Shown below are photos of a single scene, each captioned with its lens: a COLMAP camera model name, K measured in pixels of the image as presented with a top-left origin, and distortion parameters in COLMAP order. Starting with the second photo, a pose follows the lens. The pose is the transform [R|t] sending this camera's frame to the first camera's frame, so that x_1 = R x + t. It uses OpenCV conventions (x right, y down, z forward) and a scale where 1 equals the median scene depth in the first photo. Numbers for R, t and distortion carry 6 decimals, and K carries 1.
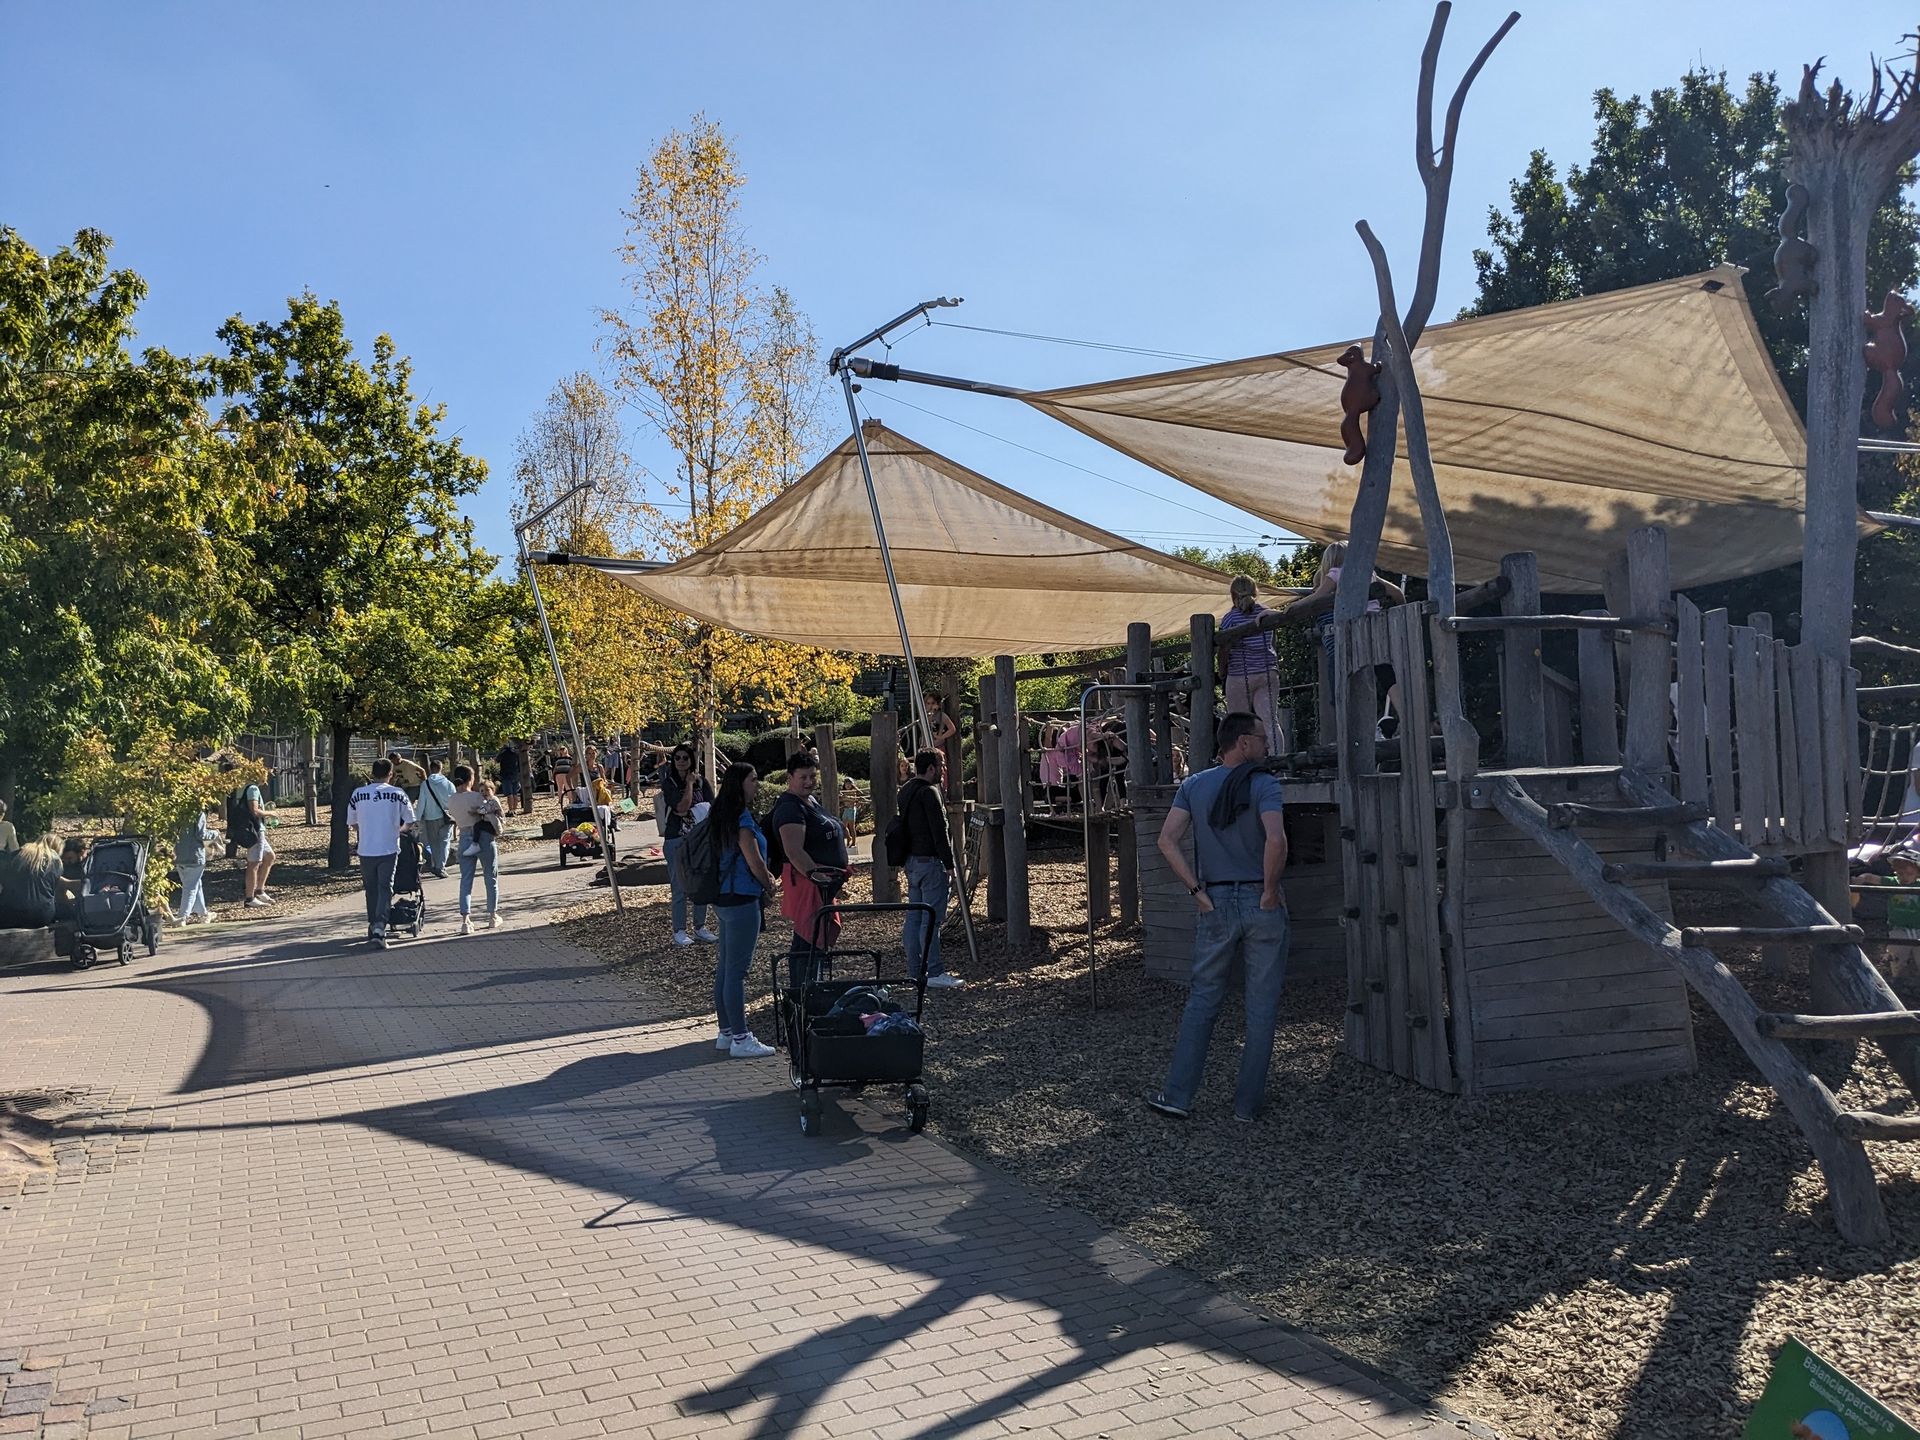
lens RADIAL K [[1510.2, 0, 960.0], [0, 1510.2, 720.0], [0, 0, 1]] dist [-0.000034, -0.056170]
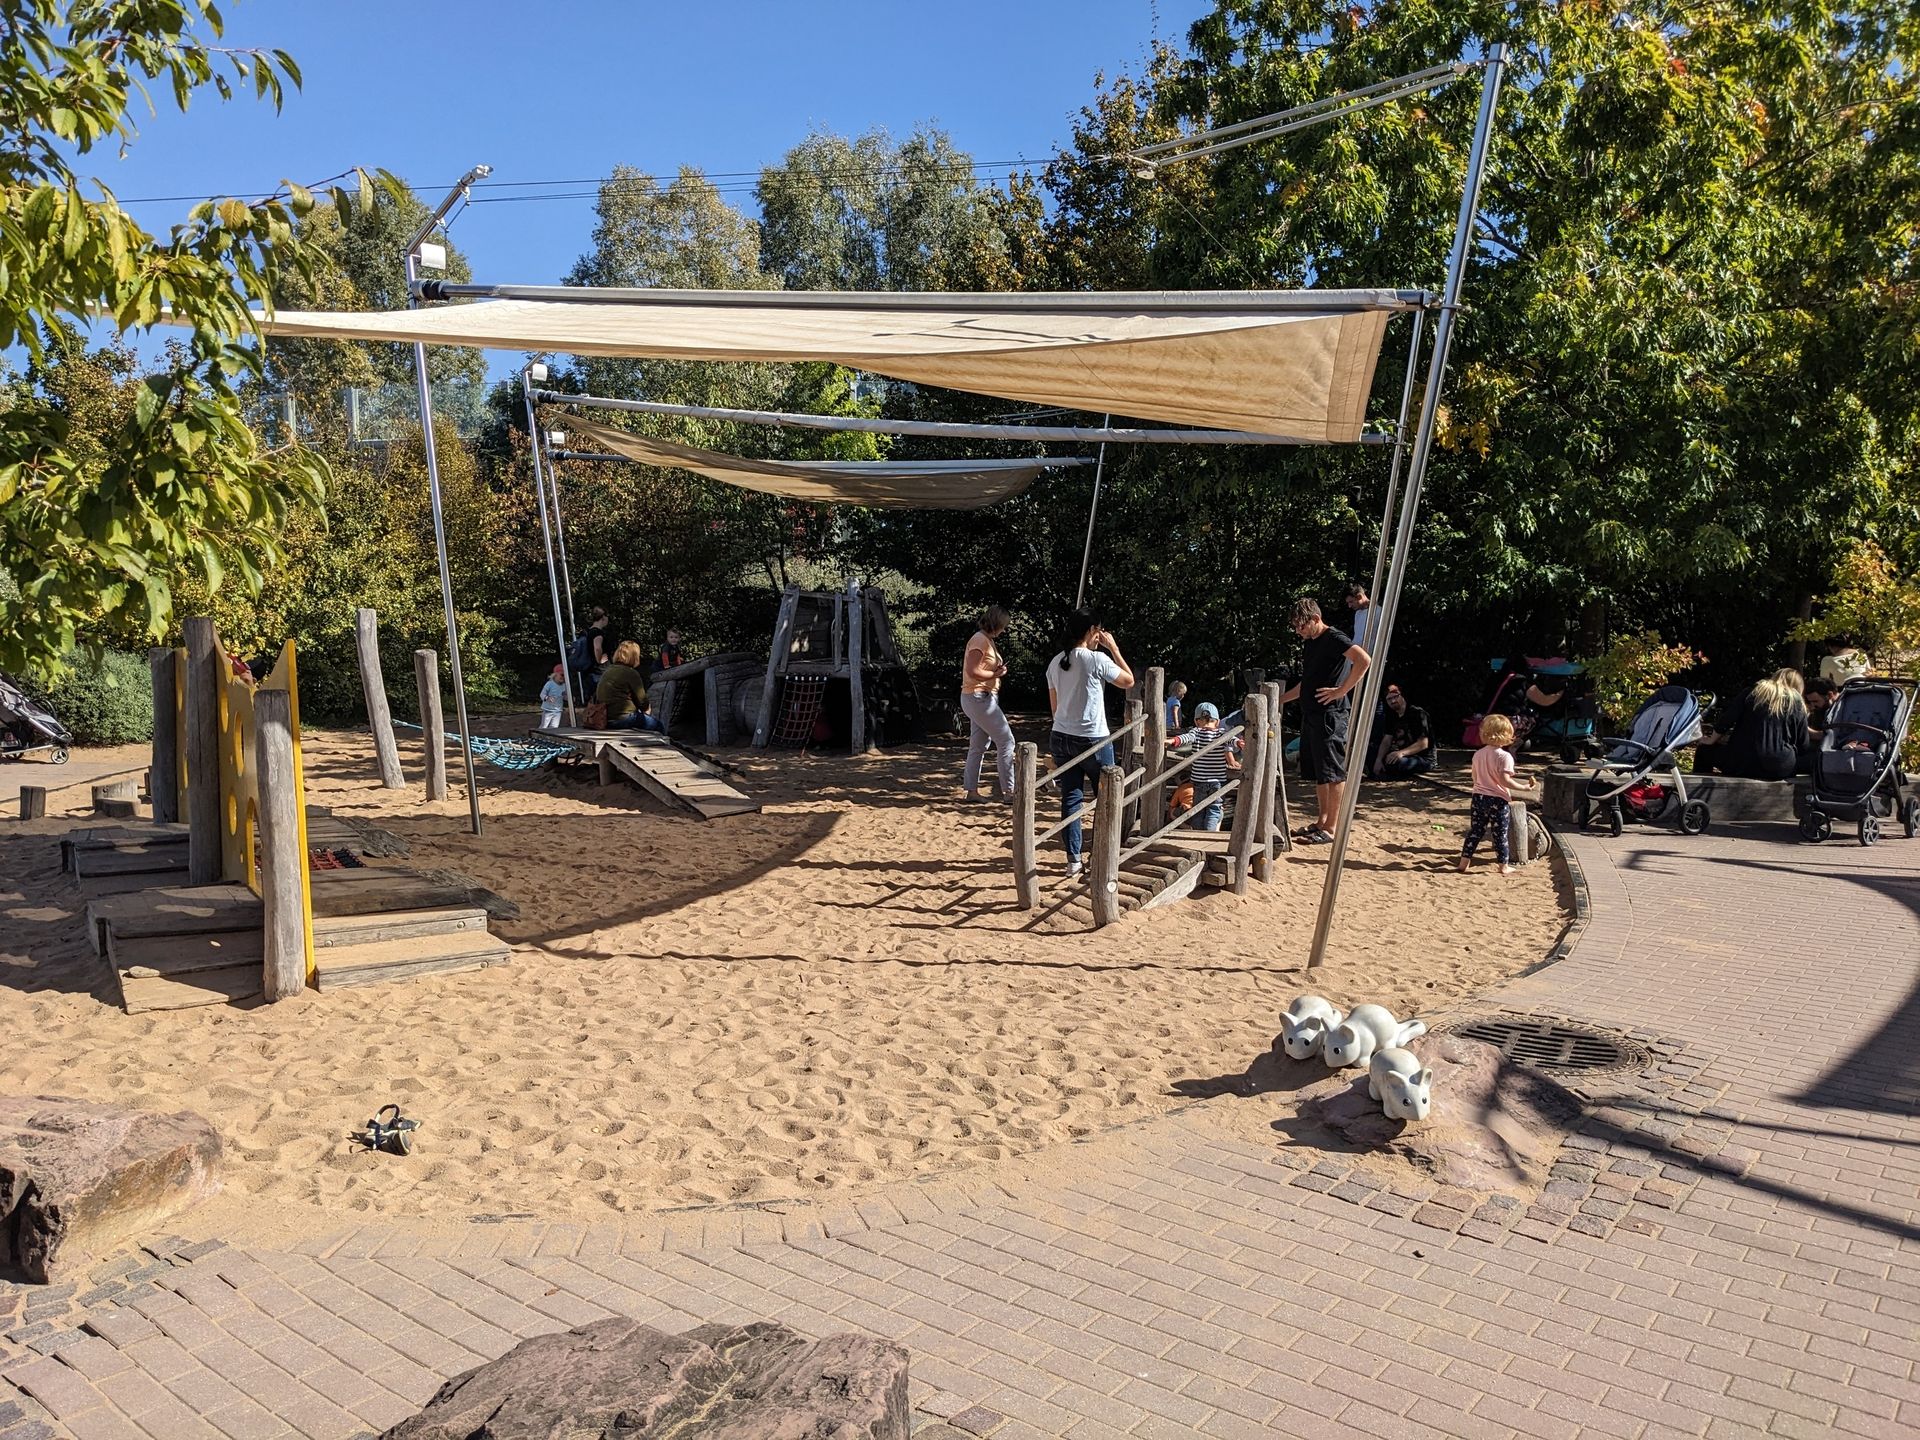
lens RADIAL K [[1510.2, 0, 960.0], [0, 1510.2, 720.0], [0, 0, 1]] dist [-0.000034, -0.056170]
pose [[0.436320, 0.106917, -0.893417, -0.073109], [-0.003673, 0.993119, 0.117054, 0.009315], [0.899784, -0.047791, 0.433710, 0.239392]]
